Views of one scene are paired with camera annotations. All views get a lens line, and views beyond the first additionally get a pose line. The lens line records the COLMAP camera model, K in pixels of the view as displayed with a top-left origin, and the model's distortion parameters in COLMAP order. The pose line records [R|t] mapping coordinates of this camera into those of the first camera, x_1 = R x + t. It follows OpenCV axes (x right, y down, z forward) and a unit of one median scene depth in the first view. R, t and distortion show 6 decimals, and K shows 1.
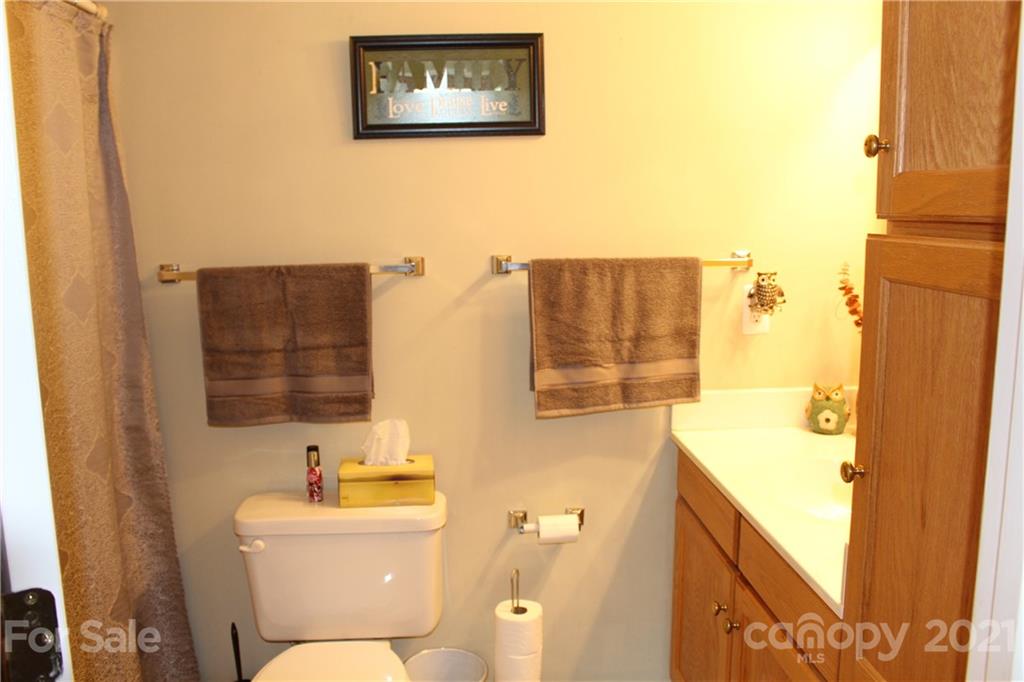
lens RADIAL K [[844.7, 0, 505.4], [0, 844.7, 339.1], [0, 0, 1]] dist [-0.156641, 0.127438]
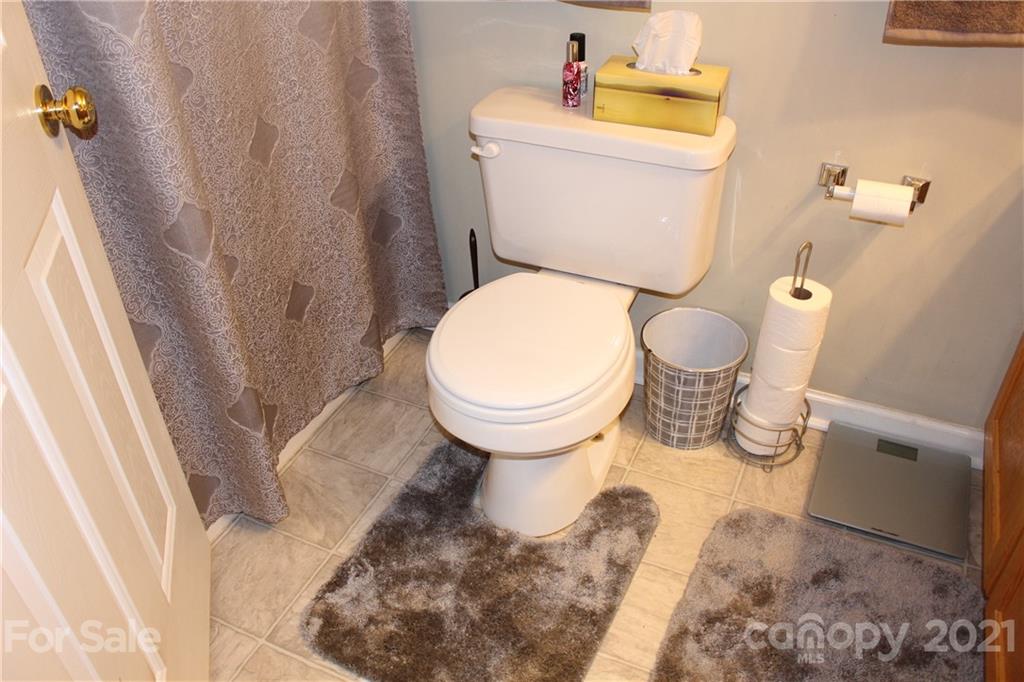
lens RADIAL K [[844.7, 0, 505.4], [0, 844.7, 339.1], [0, 0, 1]] dist [-0.156641, 0.127438]
pose [[0.882336, 0.270517, -0.385102, 0.083202], [-0.060099, 0.876354, 0.477904, 0.013197], [0.466767, -0.398527, 0.789497, 0.253468]]
